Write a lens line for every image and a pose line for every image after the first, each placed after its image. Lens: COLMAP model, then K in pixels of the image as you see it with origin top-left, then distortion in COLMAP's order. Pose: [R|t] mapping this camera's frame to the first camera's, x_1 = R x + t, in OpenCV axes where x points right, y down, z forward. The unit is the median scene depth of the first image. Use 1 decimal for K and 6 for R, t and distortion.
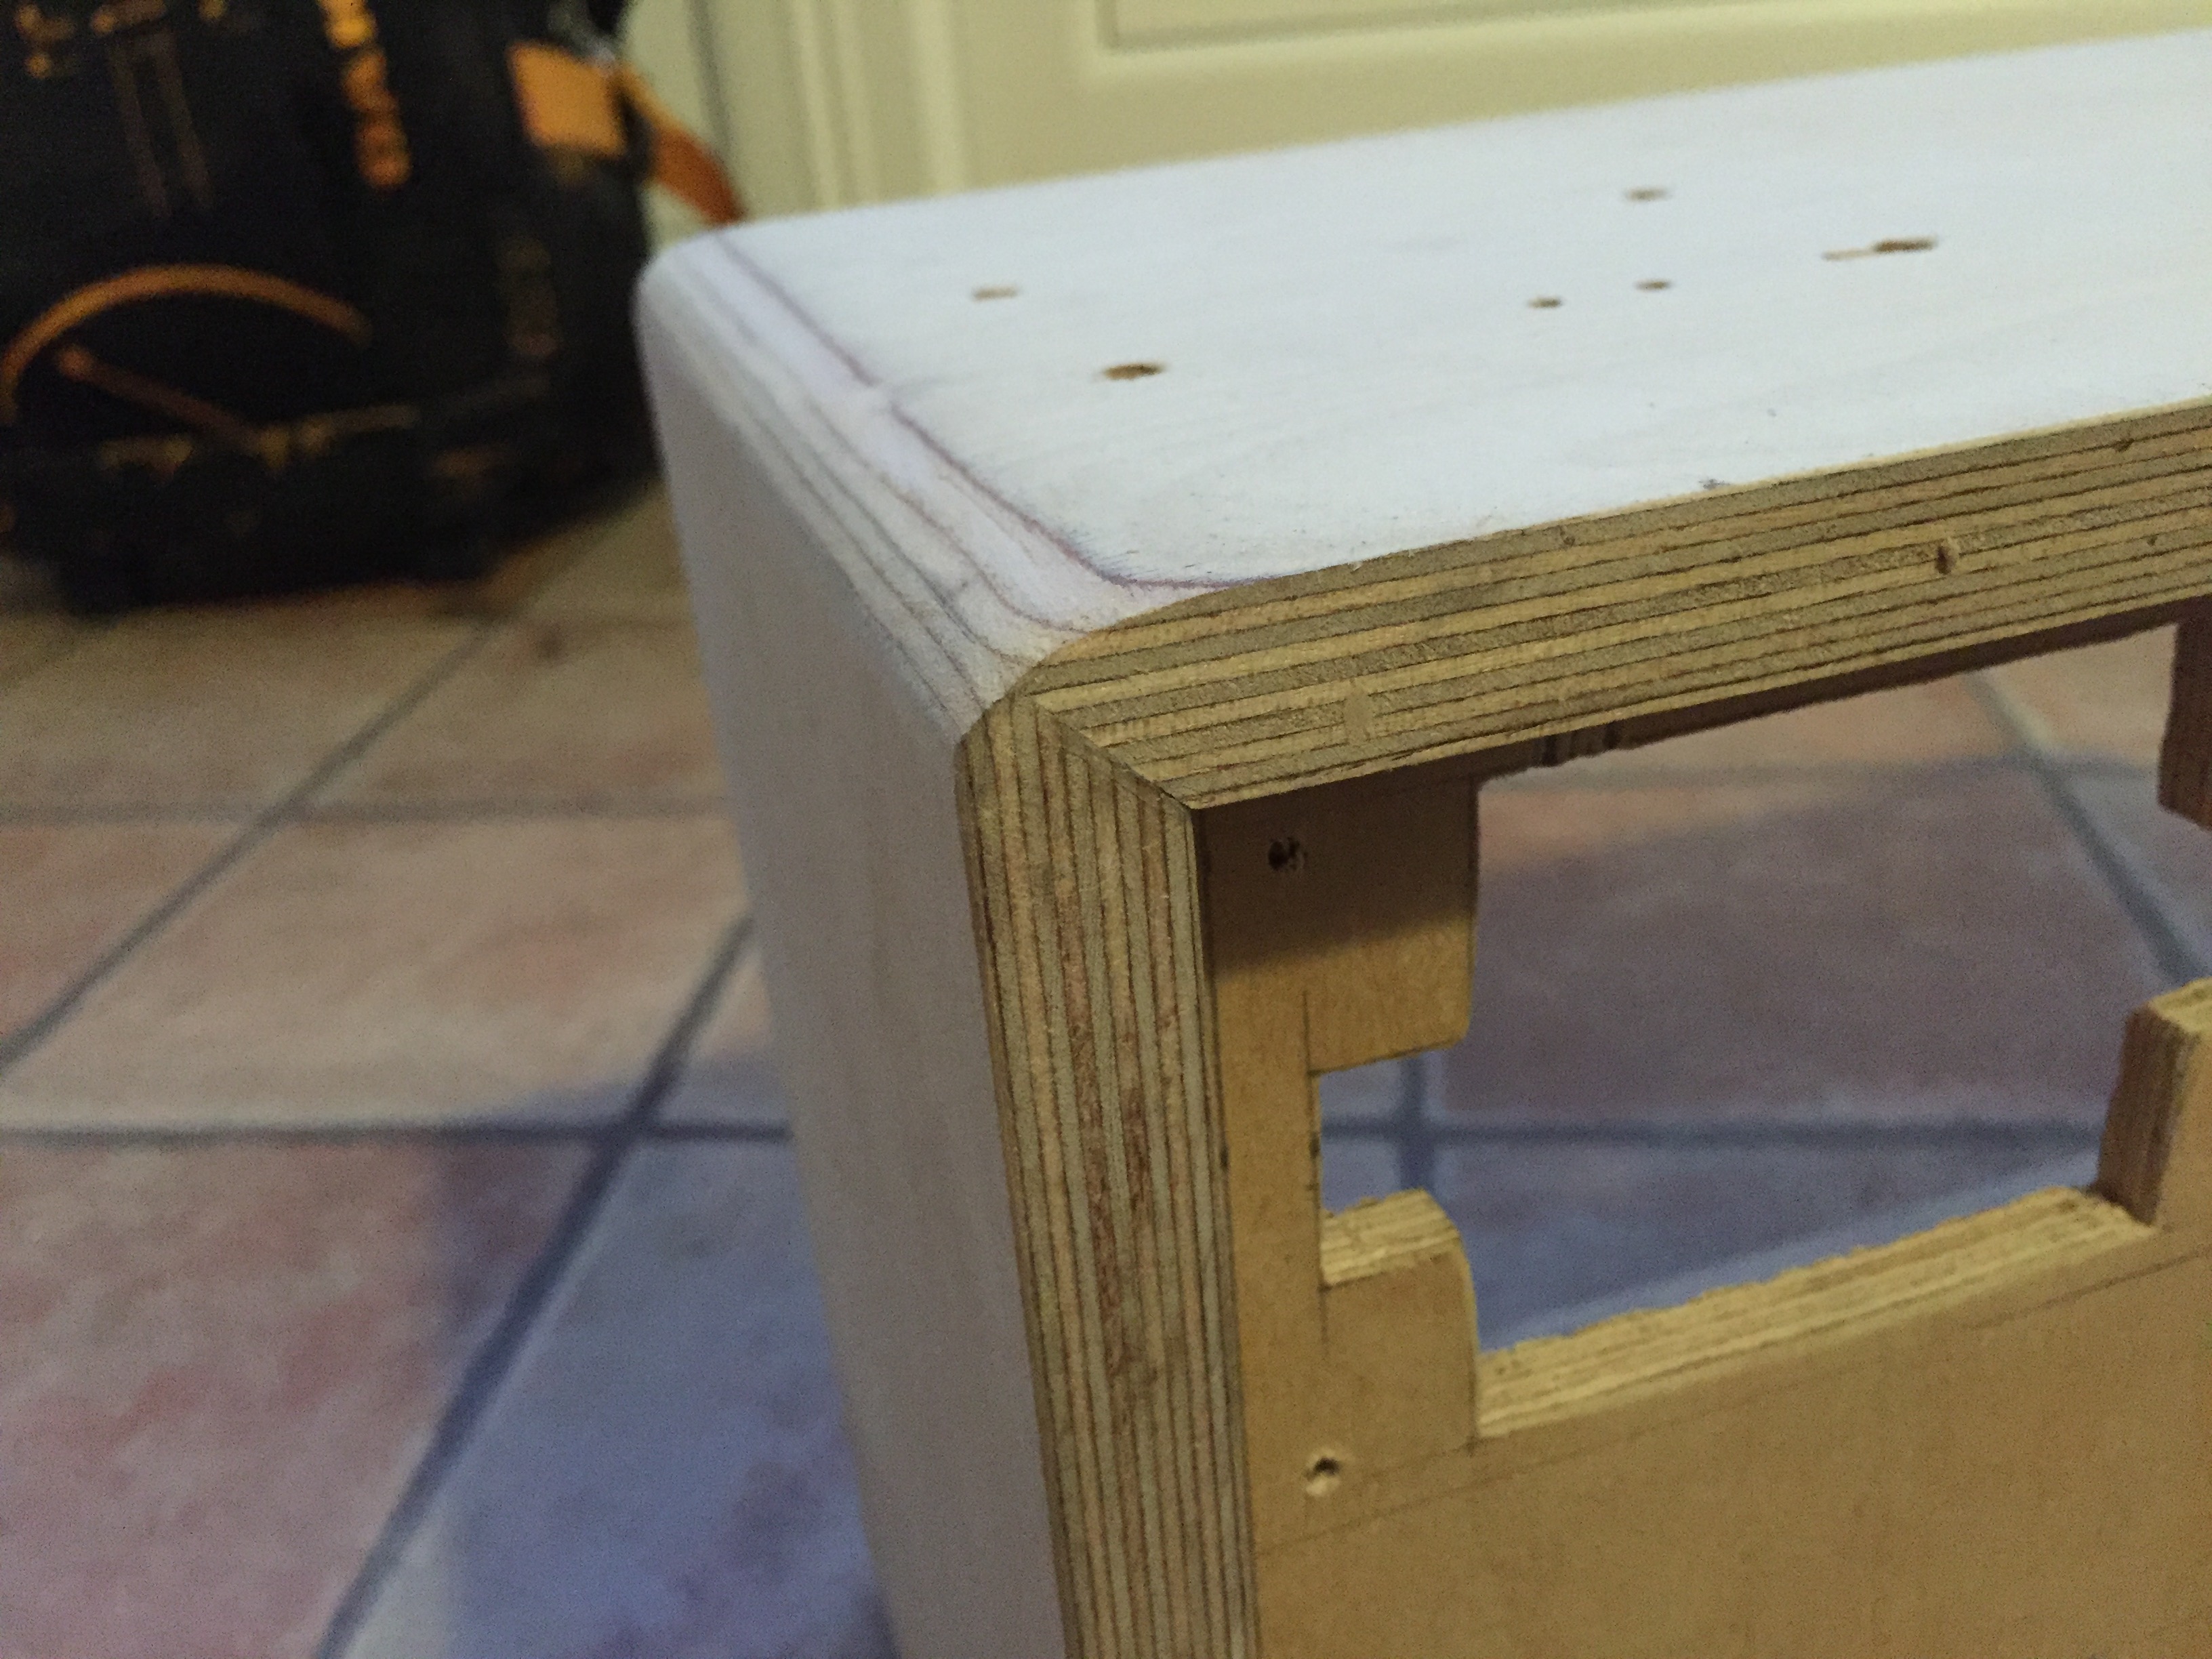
lens RADIAL K [[1923.1, 0, 1095.0], [0, 1923.1, 816.7], [0, 0, 1]] dist [0.093473, -0.141961]
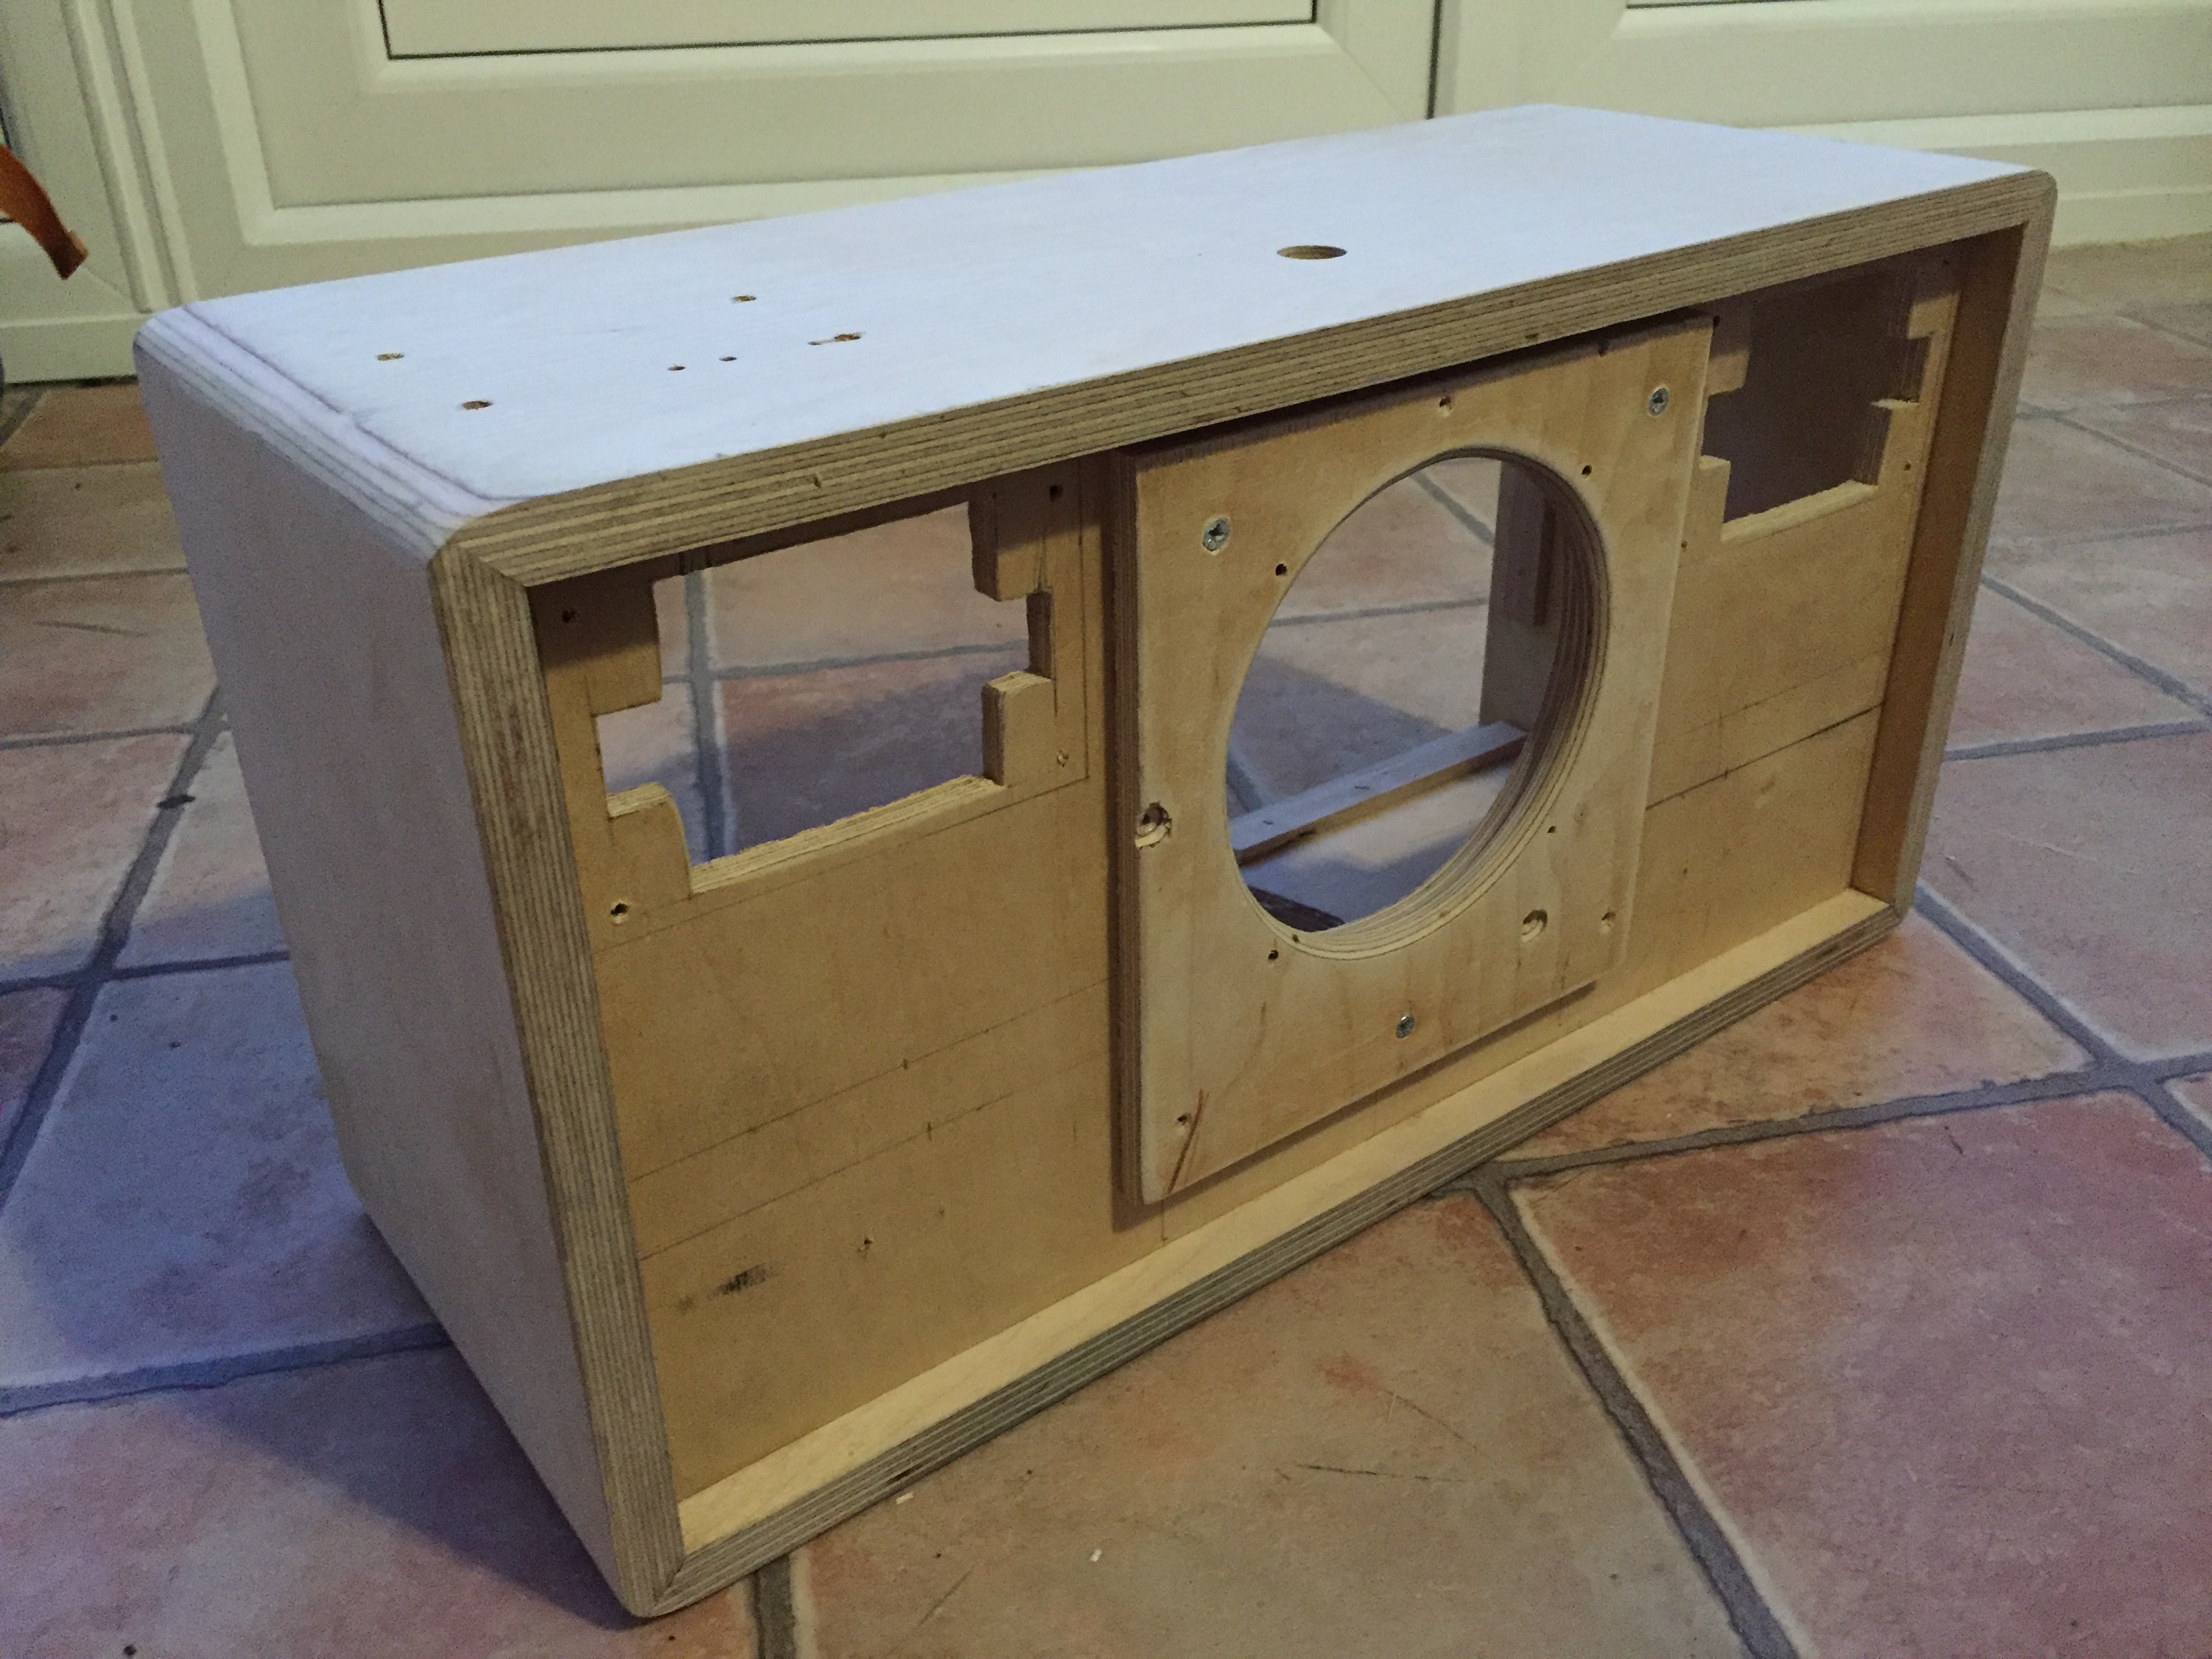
lens RADIAL K [[1923.1, 0, 1095.0], [0, 1923.1, 816.7], [0, 0, 1]] dist [0.093473, -0.141961]
pose [[0.942936, -0.093441, 0.319595, -0.083600], [0.085358, 0.995577, 0.039237, 0.251732], [-0.321848, -0.009718, 0.946741, -1.615374]]
